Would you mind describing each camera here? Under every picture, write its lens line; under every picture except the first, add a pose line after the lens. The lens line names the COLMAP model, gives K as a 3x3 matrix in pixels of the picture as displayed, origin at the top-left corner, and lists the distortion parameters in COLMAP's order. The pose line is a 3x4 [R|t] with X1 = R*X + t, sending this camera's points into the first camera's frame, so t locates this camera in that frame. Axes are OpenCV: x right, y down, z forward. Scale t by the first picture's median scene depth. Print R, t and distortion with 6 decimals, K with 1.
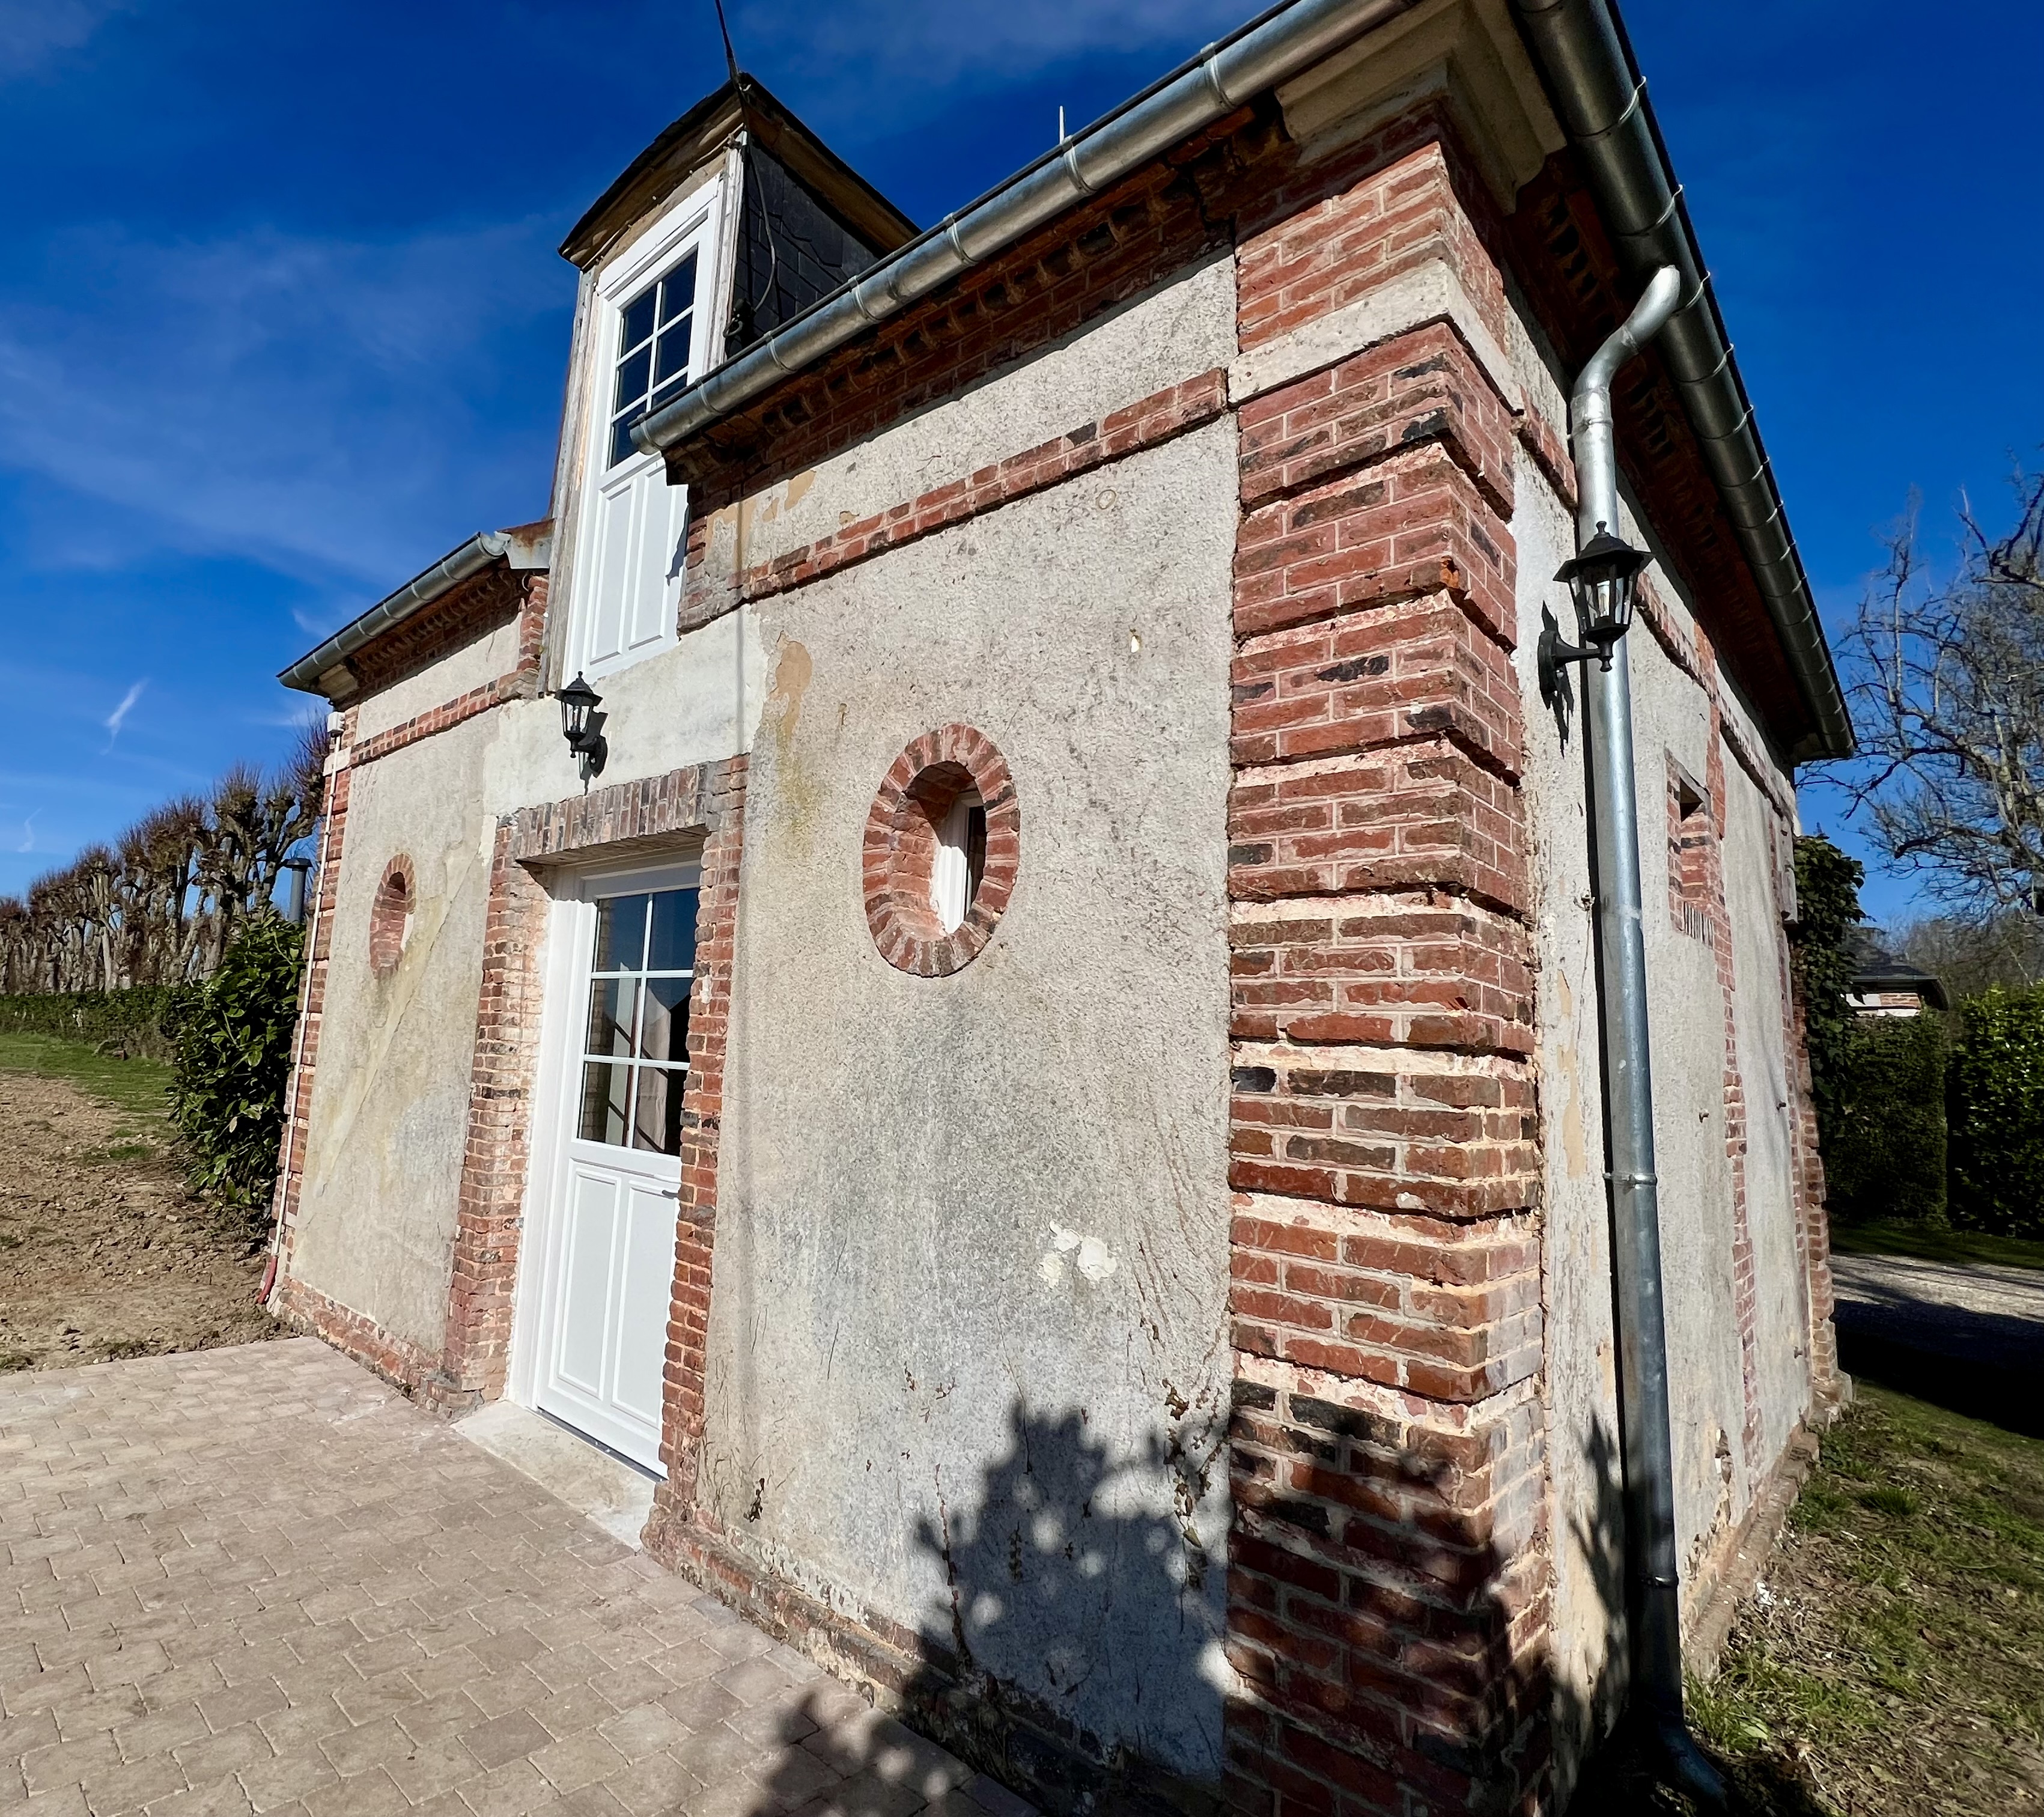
lens RADIAL K [[1212.8, 0, 1021.4], [0, 1212.8, 912.4], [0, 0, 1]] dist [-0.000901, -0.003829]
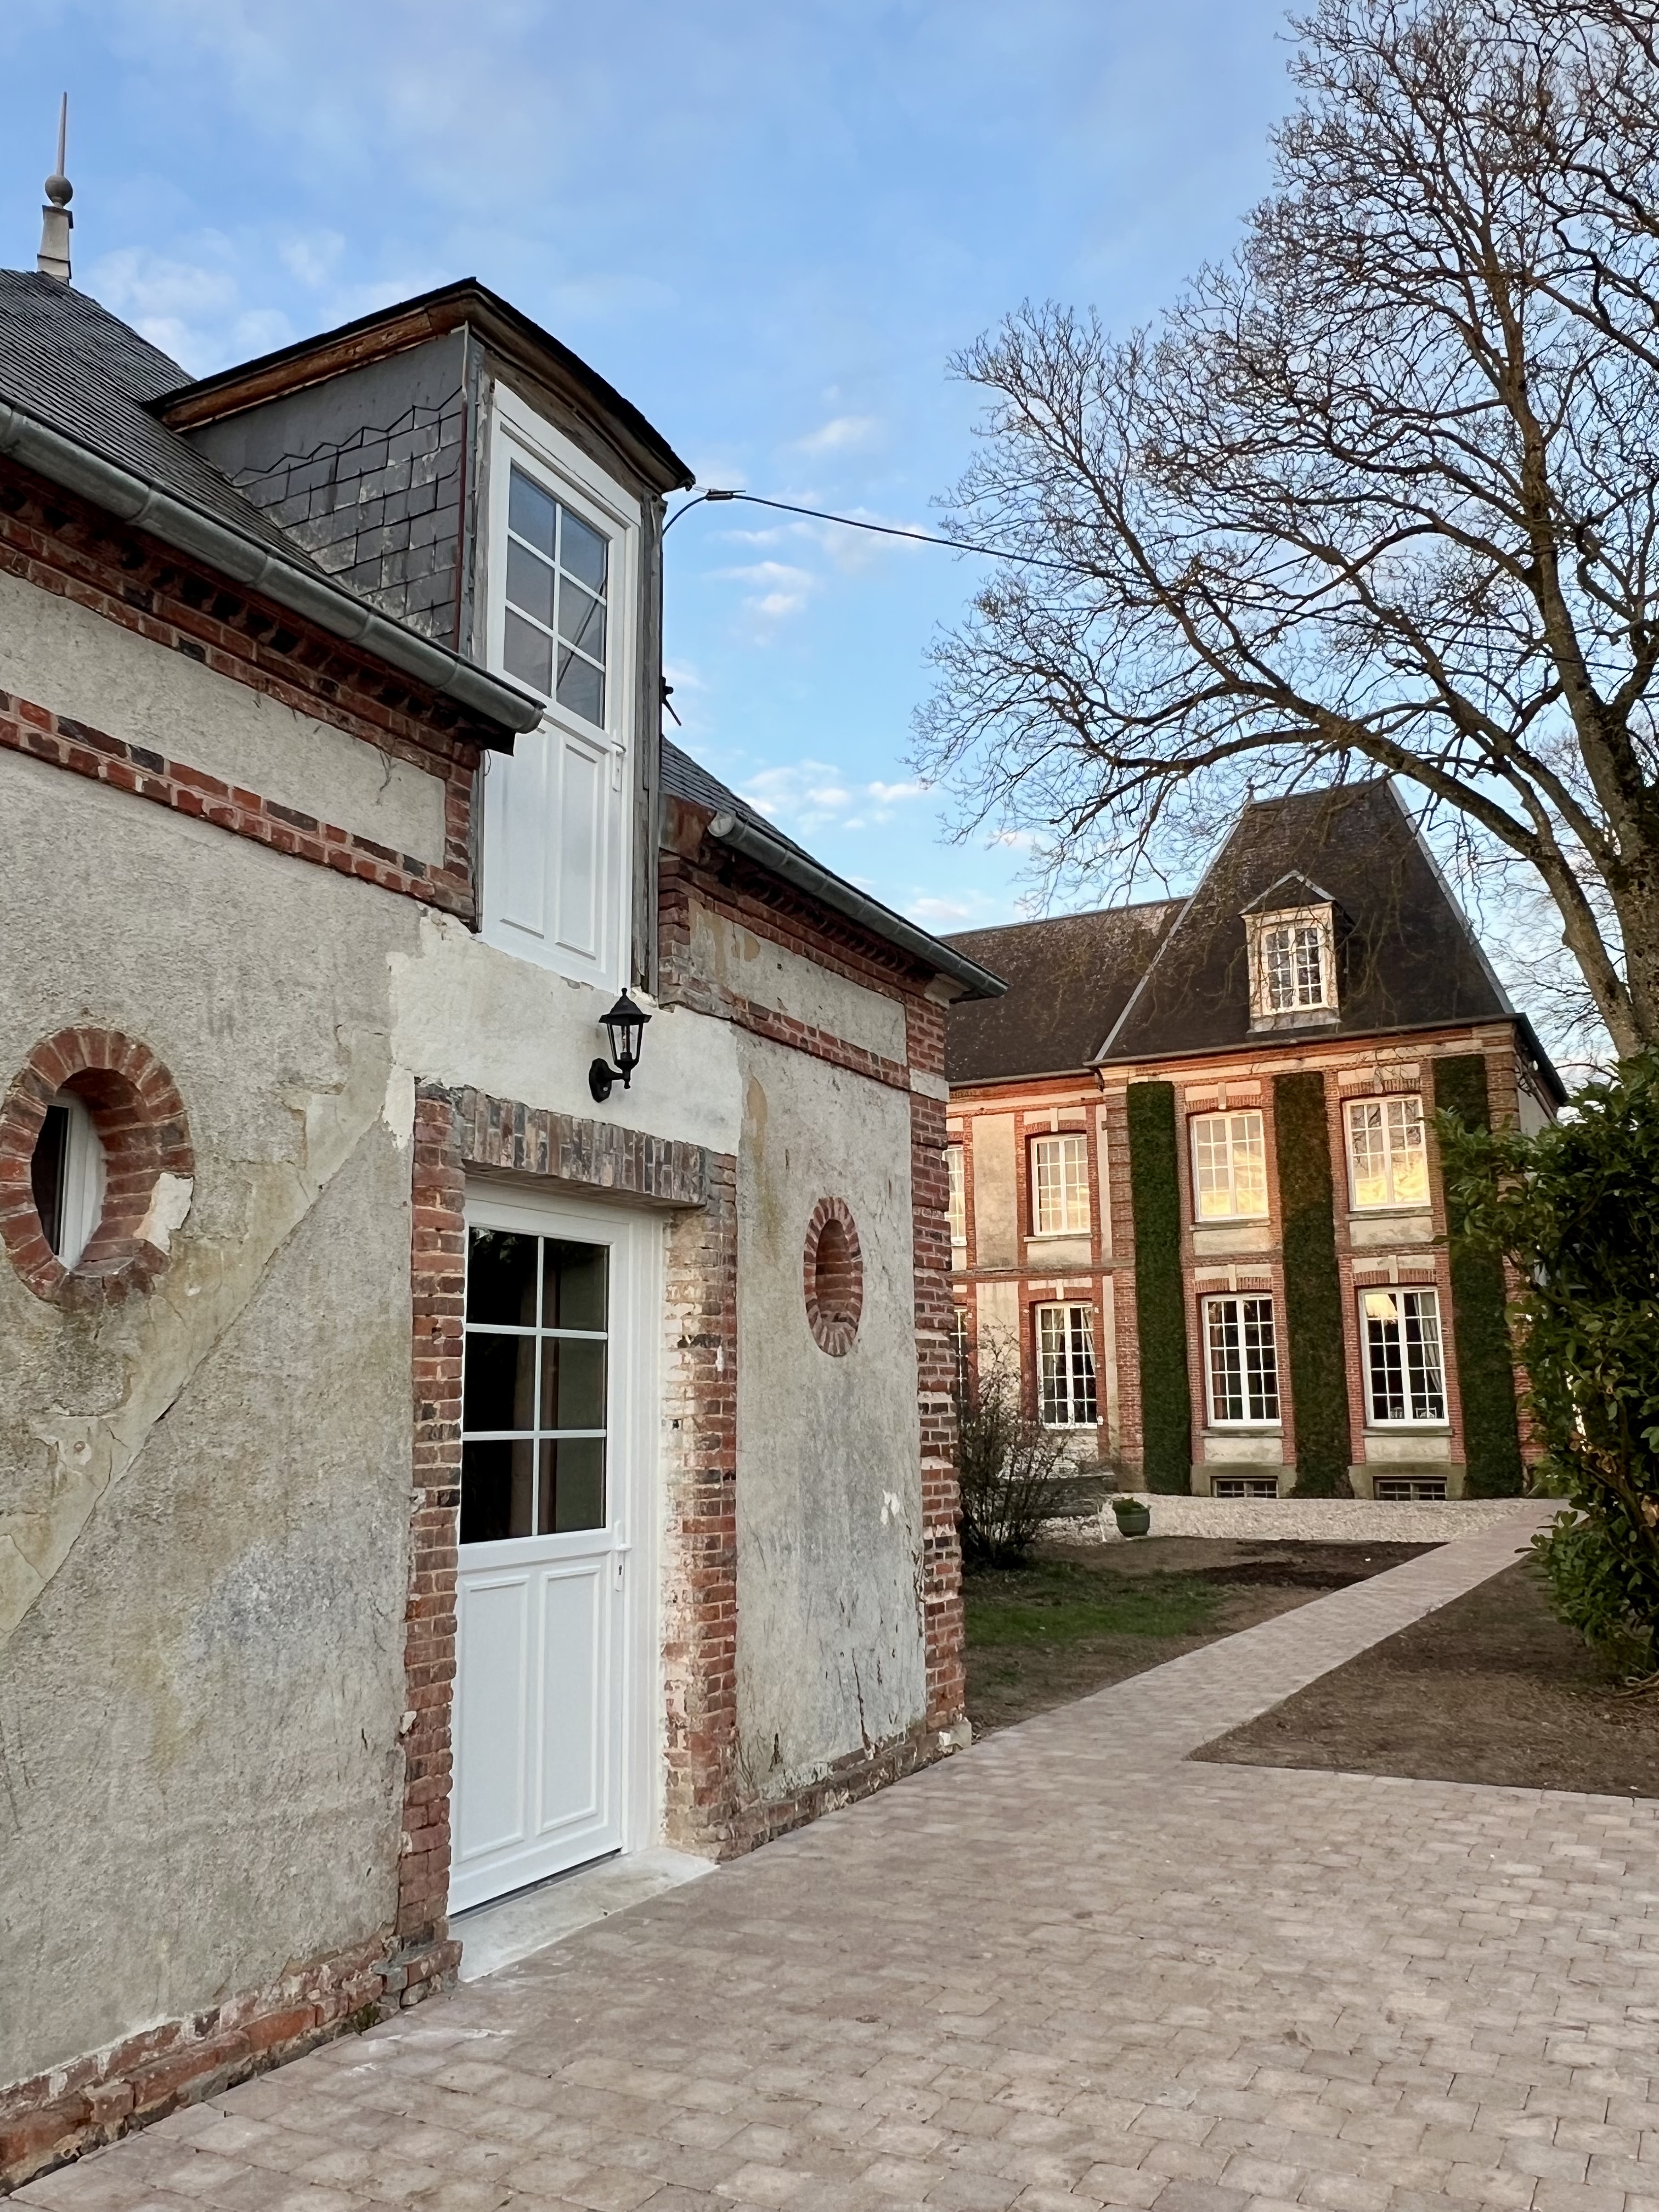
lens RADIAL K [[1650.9, 0, 829.7], [0, 1650.9, 1104.4], [0, 0, 1]] dist [-0.001298, 0.004017]
pose [[-0.304404, 0.123227, 0.944539, -1.800986], [-0.122979, 0.978214, -0.167254, 0.076984], [-0.944571, -0.167071, -0.282617, 1.396098]]
